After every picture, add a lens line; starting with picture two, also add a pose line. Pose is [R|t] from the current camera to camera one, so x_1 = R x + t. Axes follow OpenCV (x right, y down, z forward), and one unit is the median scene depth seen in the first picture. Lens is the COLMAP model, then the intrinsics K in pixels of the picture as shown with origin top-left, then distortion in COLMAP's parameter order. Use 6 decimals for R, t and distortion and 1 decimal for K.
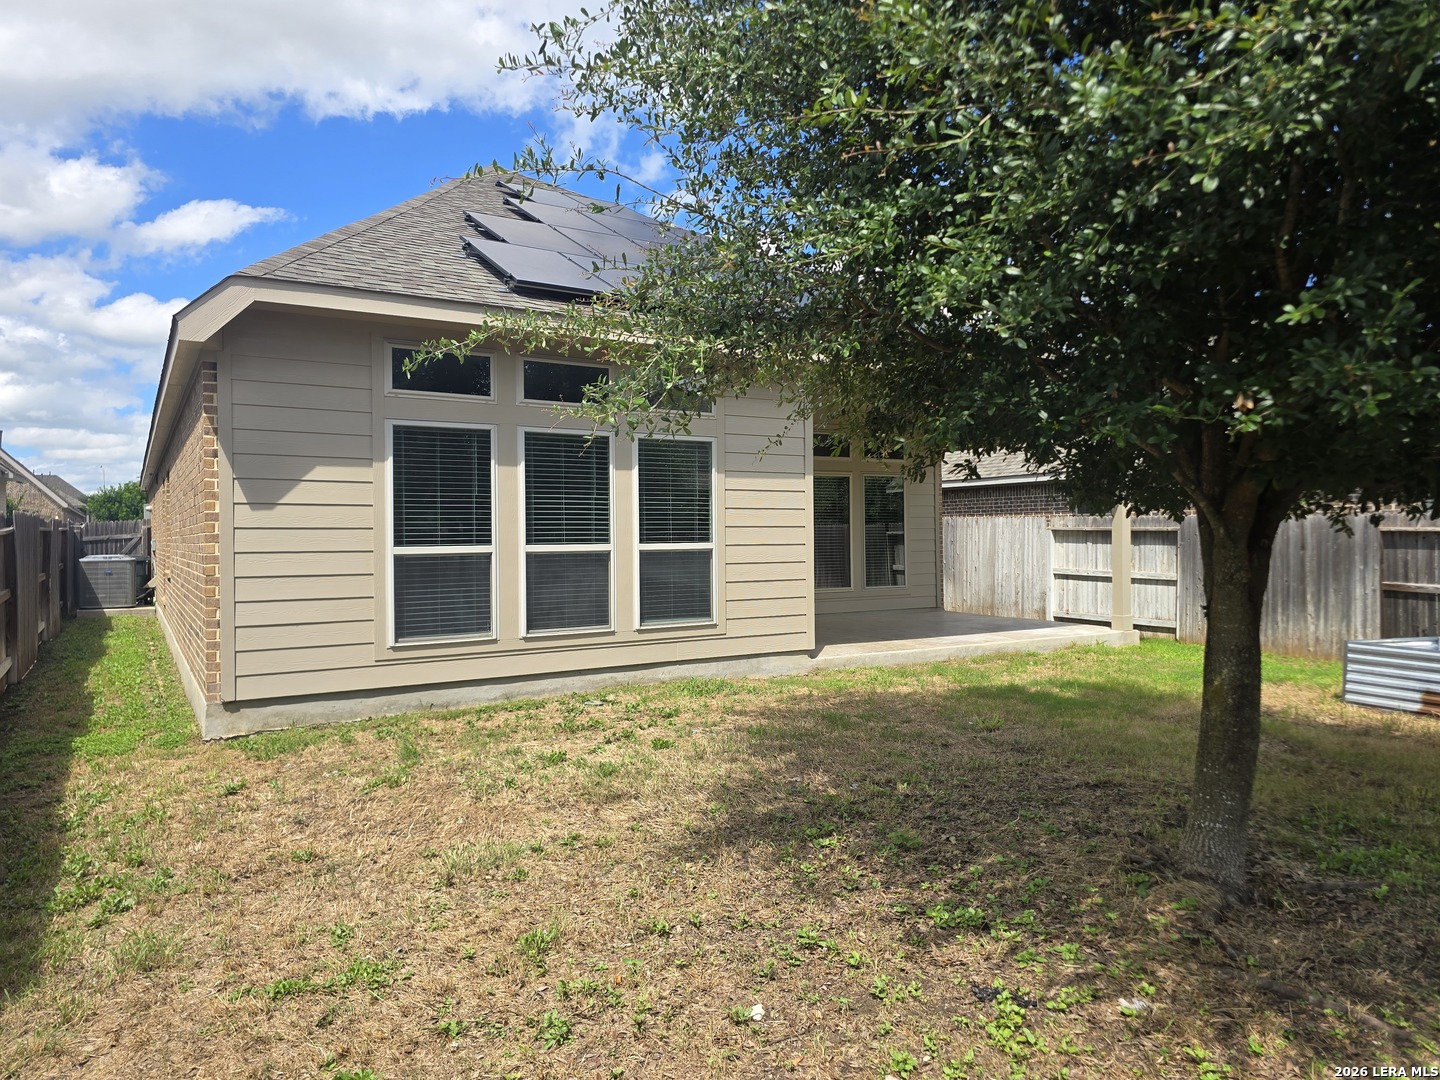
lens RADIAL K [[972.8, 0, 720.0], [0, 972.8, 540.0], [0, 0, 1]] dist [0.034873, -0.002099]
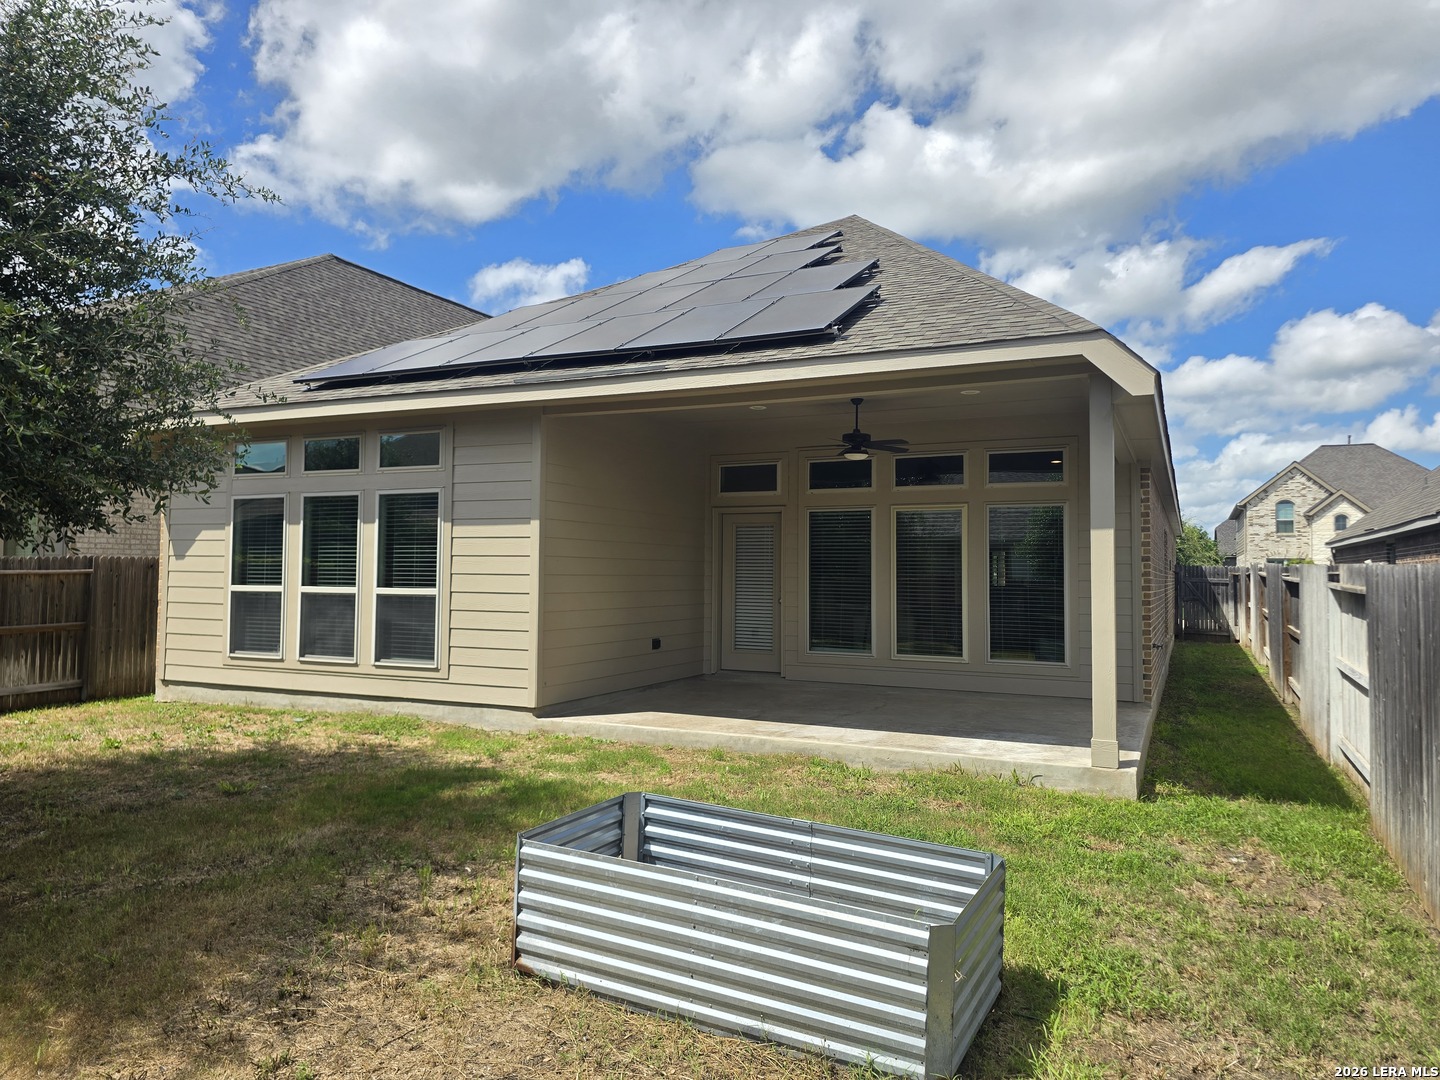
lens RADIAL K [[972.8, 0, 720.0], [0, 972.8, 540.0], [0, 0, 1]] dist [0.034873, -0.002099]
pose [[0.530964, -0.021251, -0.847128, 1.062707], [-0.021711, 0.999016, -0.038670, -0.016195], [0.847116, 0.038924, 0.529980, 0.715209]]
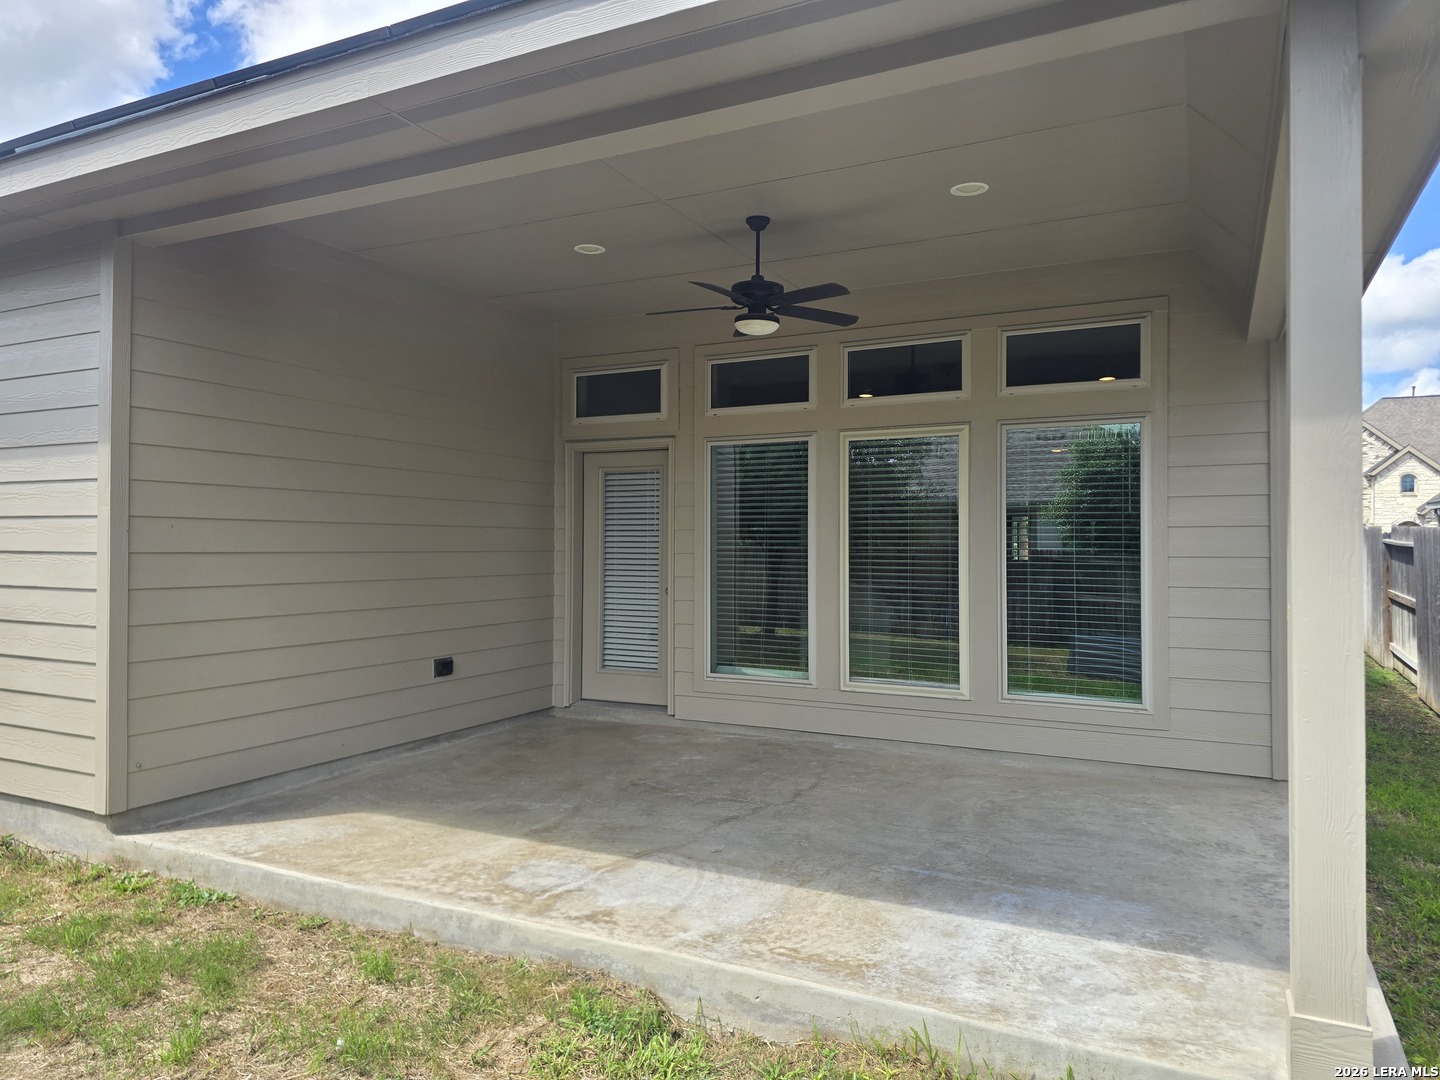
lens RADIAL K [[972.8, 0, 720.0], [0, 972.8, 540.0], [0, 0, 1]] dist [0.034873, -0.002099]
pose [[0.516101, 0.003471, -0.856521, 0.721147], [-0.018214, 0.999810, -0.006923, -0.023890], [0.856334, 0.019174, 0.516066, 1.089614]]
